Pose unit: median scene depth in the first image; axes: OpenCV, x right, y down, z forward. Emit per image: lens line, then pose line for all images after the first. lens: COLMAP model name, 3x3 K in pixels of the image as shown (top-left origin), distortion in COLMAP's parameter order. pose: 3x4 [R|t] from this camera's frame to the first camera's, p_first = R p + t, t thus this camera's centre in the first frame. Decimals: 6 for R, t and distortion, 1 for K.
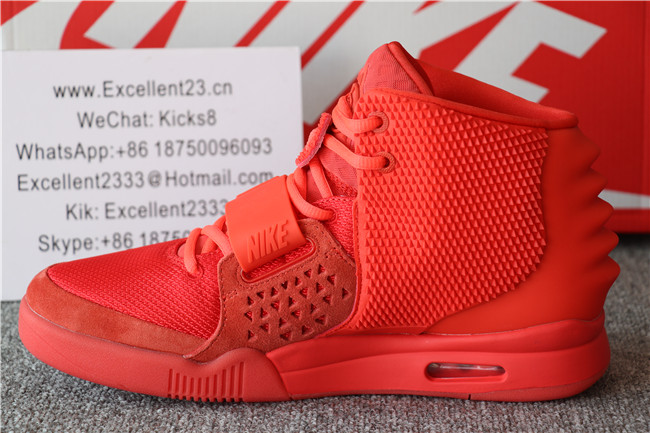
lens RADIAL K [[2076.8, 0, 325.7], [0, 2076.8, 211.0], [0, 0, 1]] dist [0.555481, 0.000000]
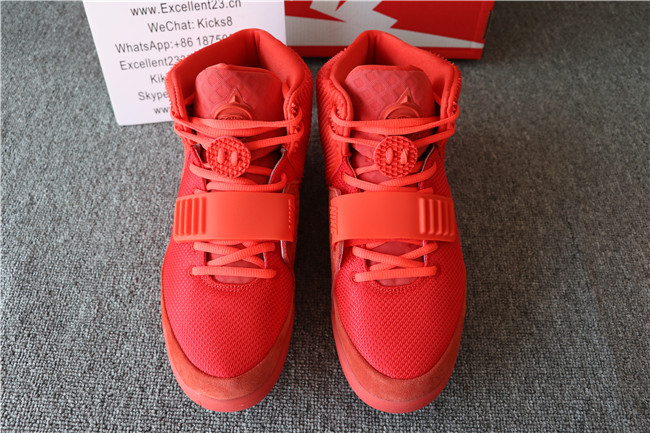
lens RADIAL K [[538.0, 0, 322.1], [0, 538.0, 221.3], [0, 0, 1]] dist [-0.155210, 0.079971]
pose [[0.999687, 0.008522, 0.023540, 0.009511], [-0.021996, 0.747999, 0.663335, -0.203343], [-0.011955, -0.663645, 0.747952, 0.591388]]
